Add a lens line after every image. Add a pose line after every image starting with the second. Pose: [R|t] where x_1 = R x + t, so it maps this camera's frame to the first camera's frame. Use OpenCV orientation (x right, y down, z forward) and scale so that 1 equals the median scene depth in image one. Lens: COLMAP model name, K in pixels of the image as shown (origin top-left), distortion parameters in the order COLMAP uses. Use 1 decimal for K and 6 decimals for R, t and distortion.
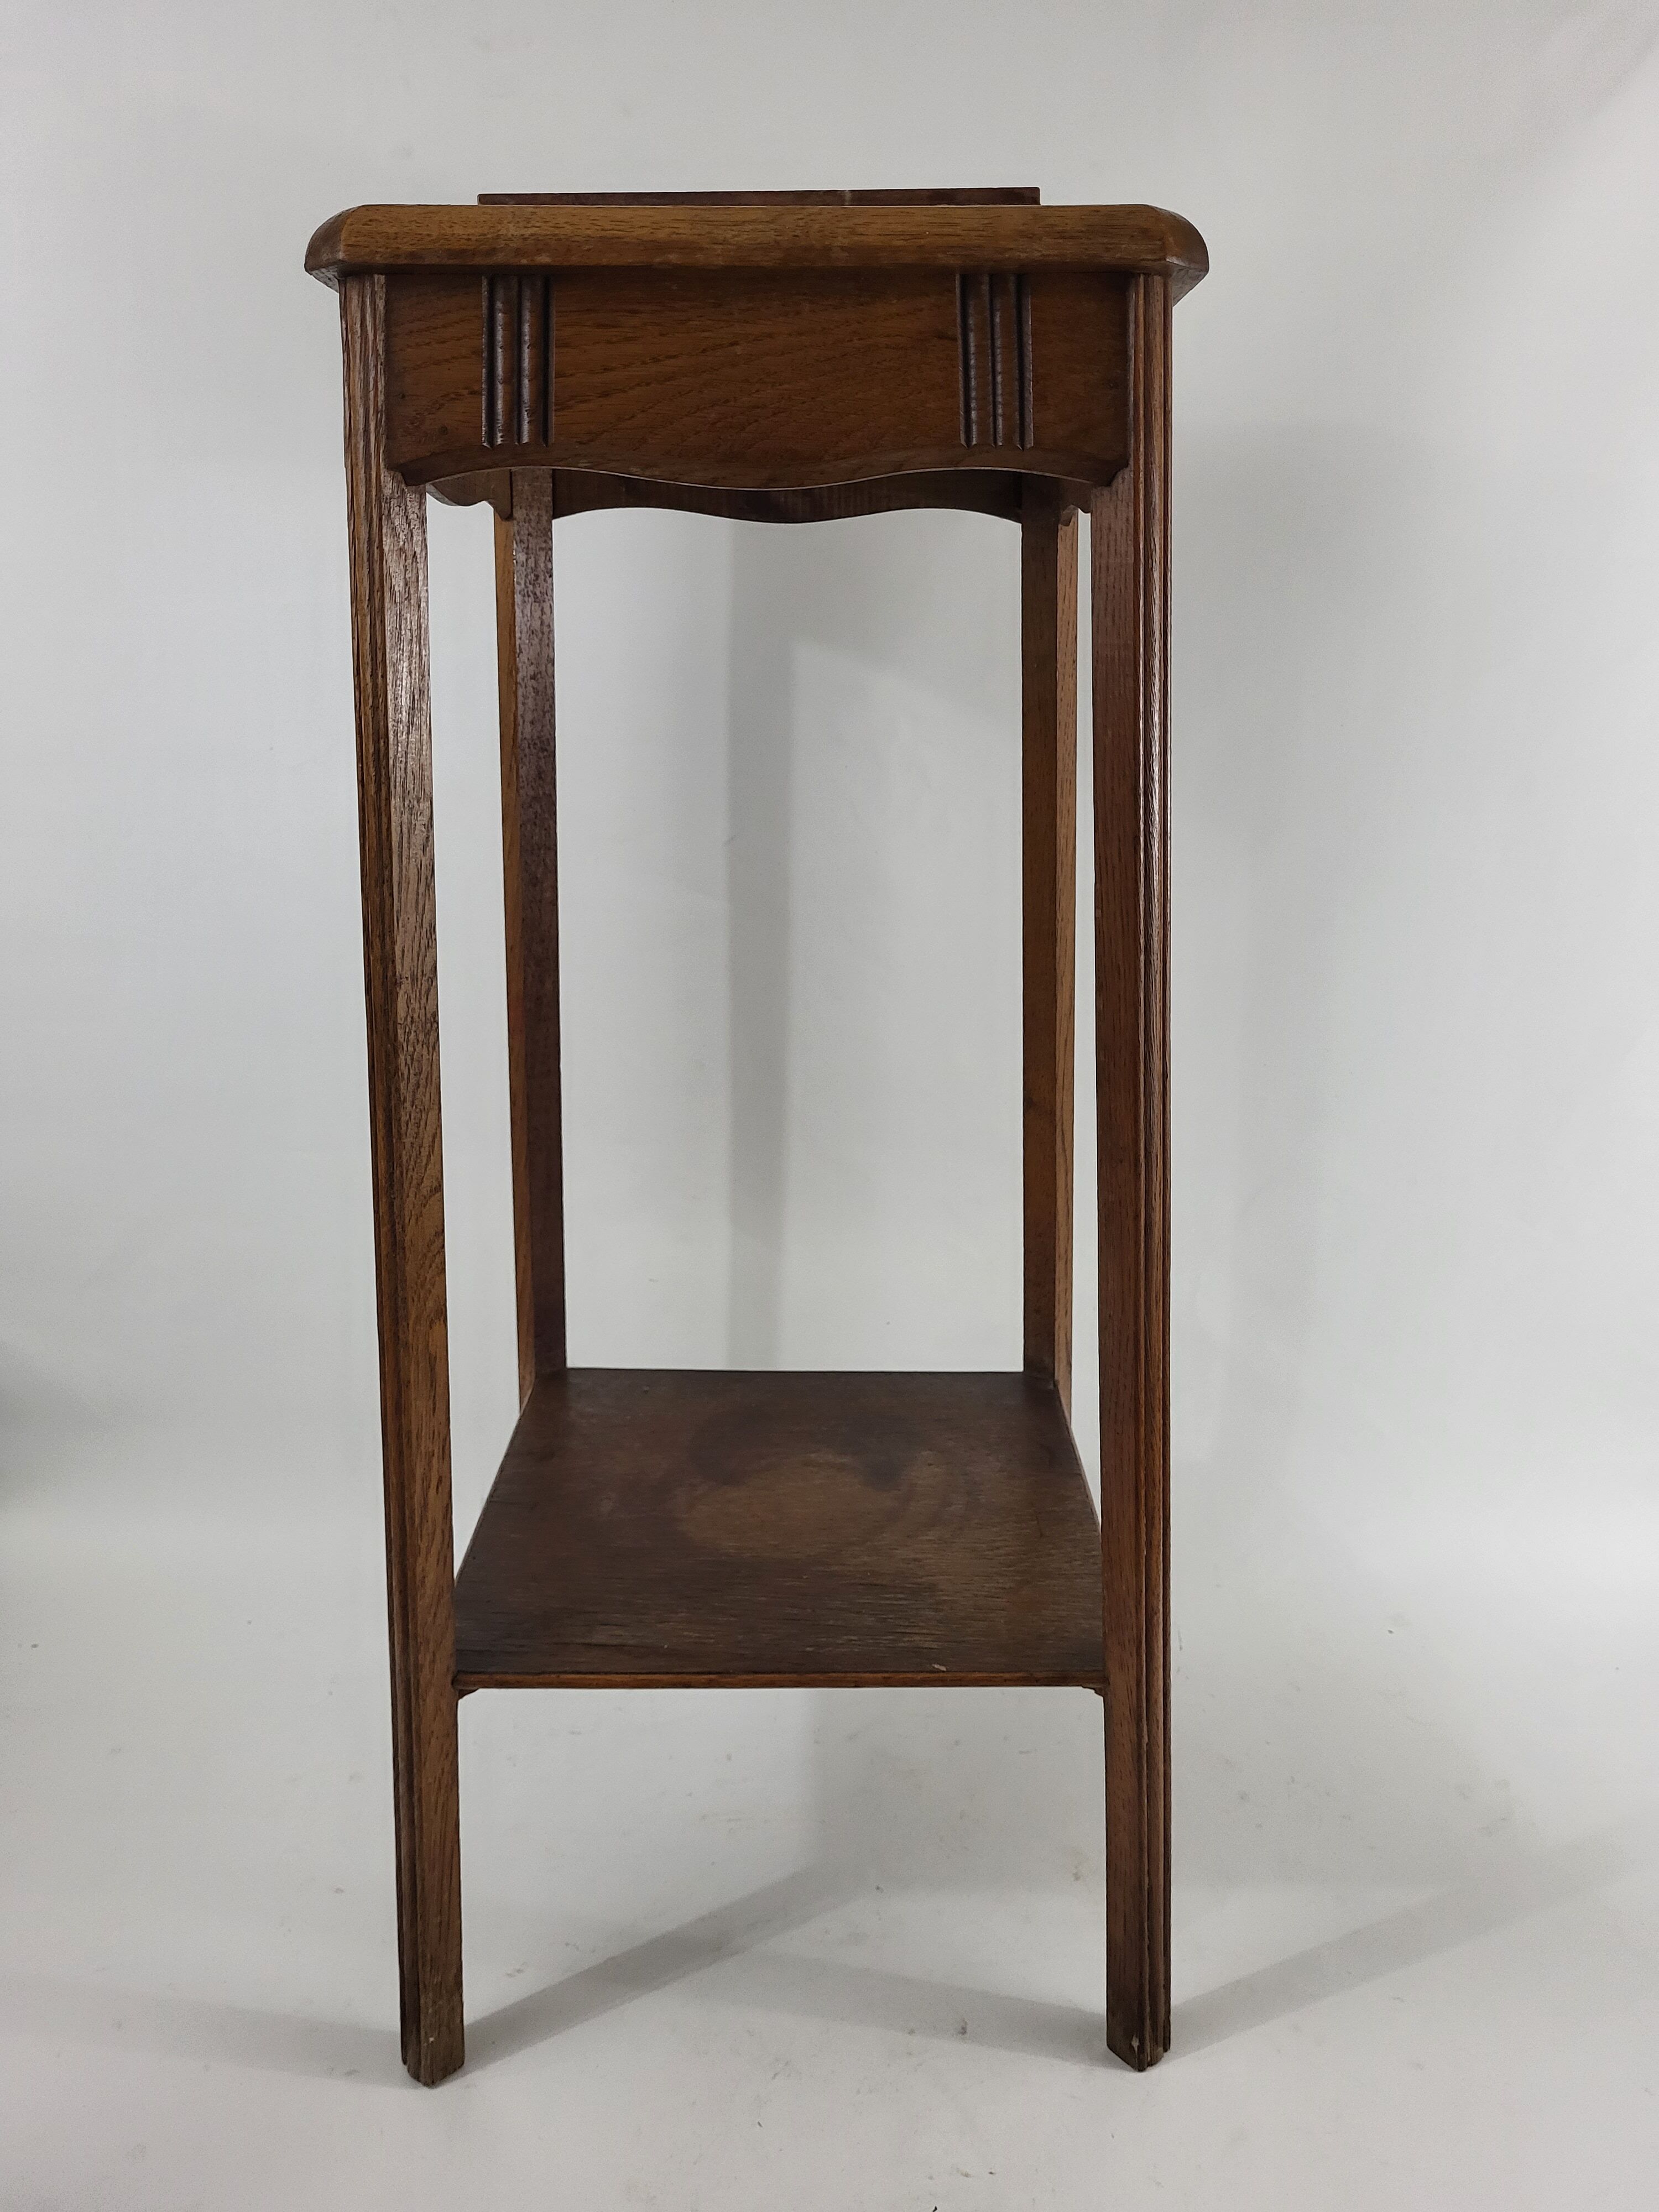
lens RADIAL K [[1707.4, 0, 829.5], [0, 1707.4, 1106.0], [0, 0, 1]] dist [0.029771, -0.002052]
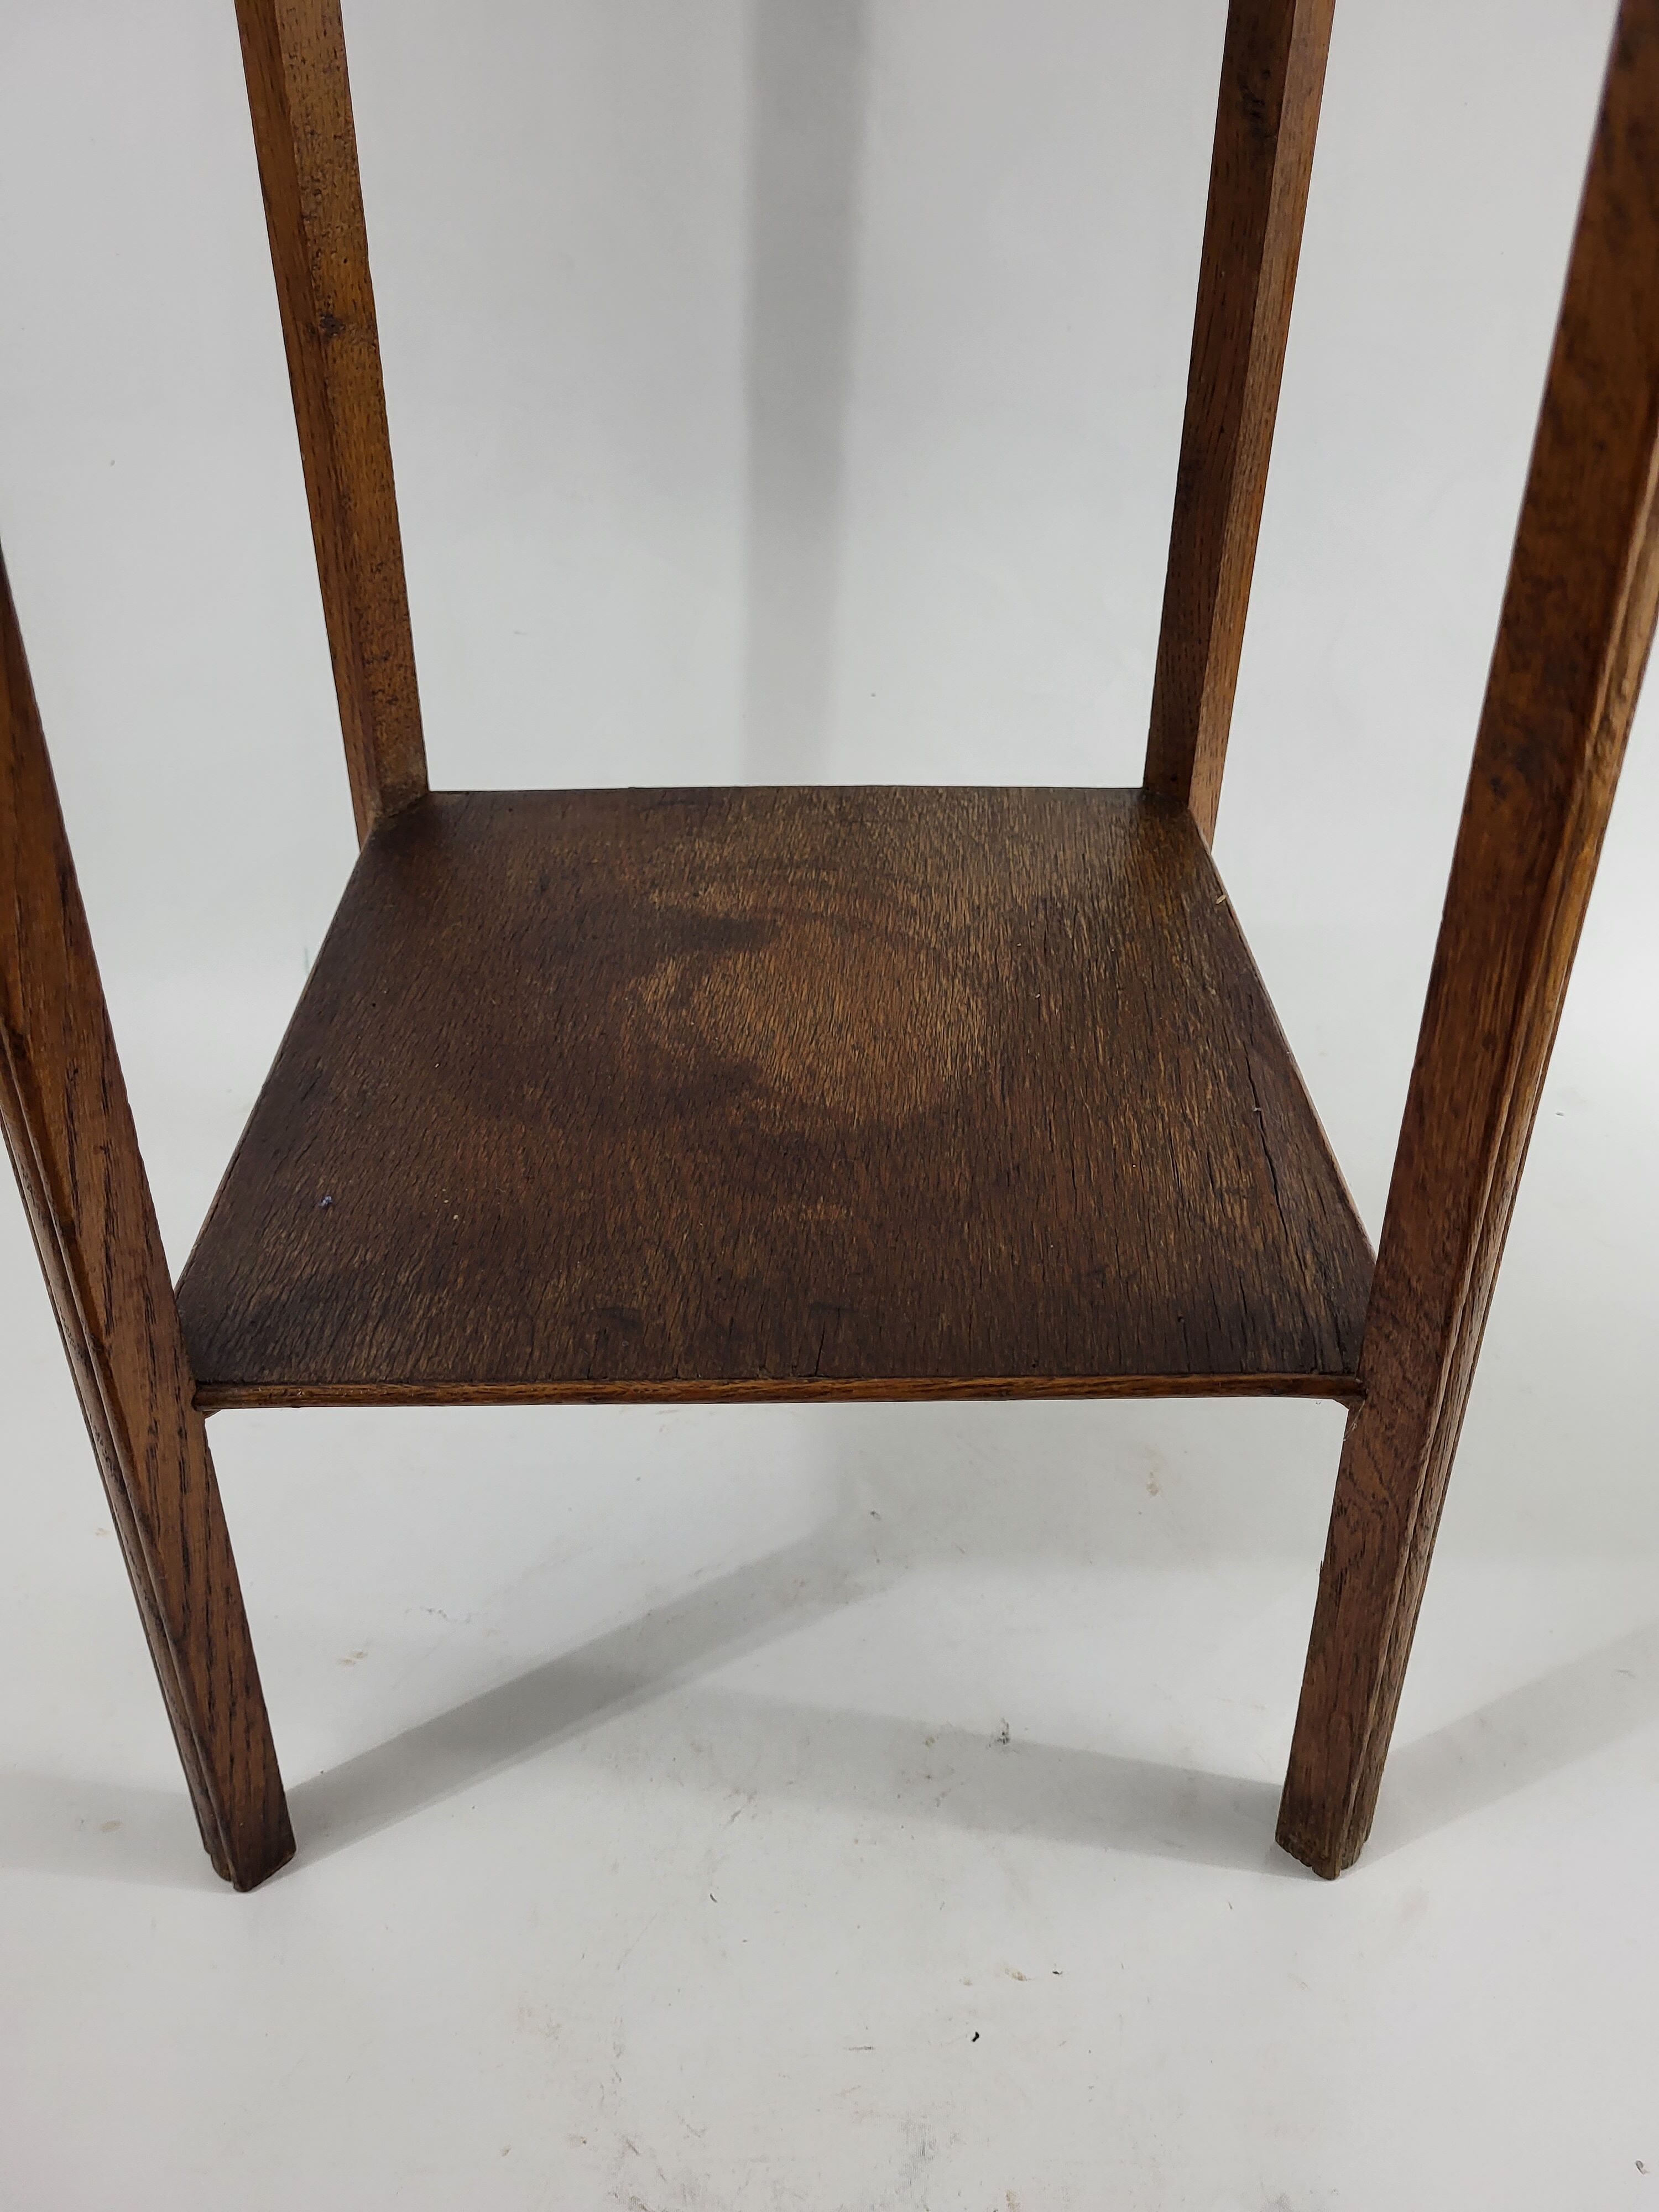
lens RADIAL K [[1709.3, 0, 832.0], [0, 1709.3, 1077.2], [0, 0, 1]] dist [0.029408, -0.001049]
pose [[-0.011654, -0.599105, 0.800585, -0.618671], [0.281494, 0.766294, 0.577542, -0.119421], [-0.959492, 0.232091, 0.159714, 1.063254]]
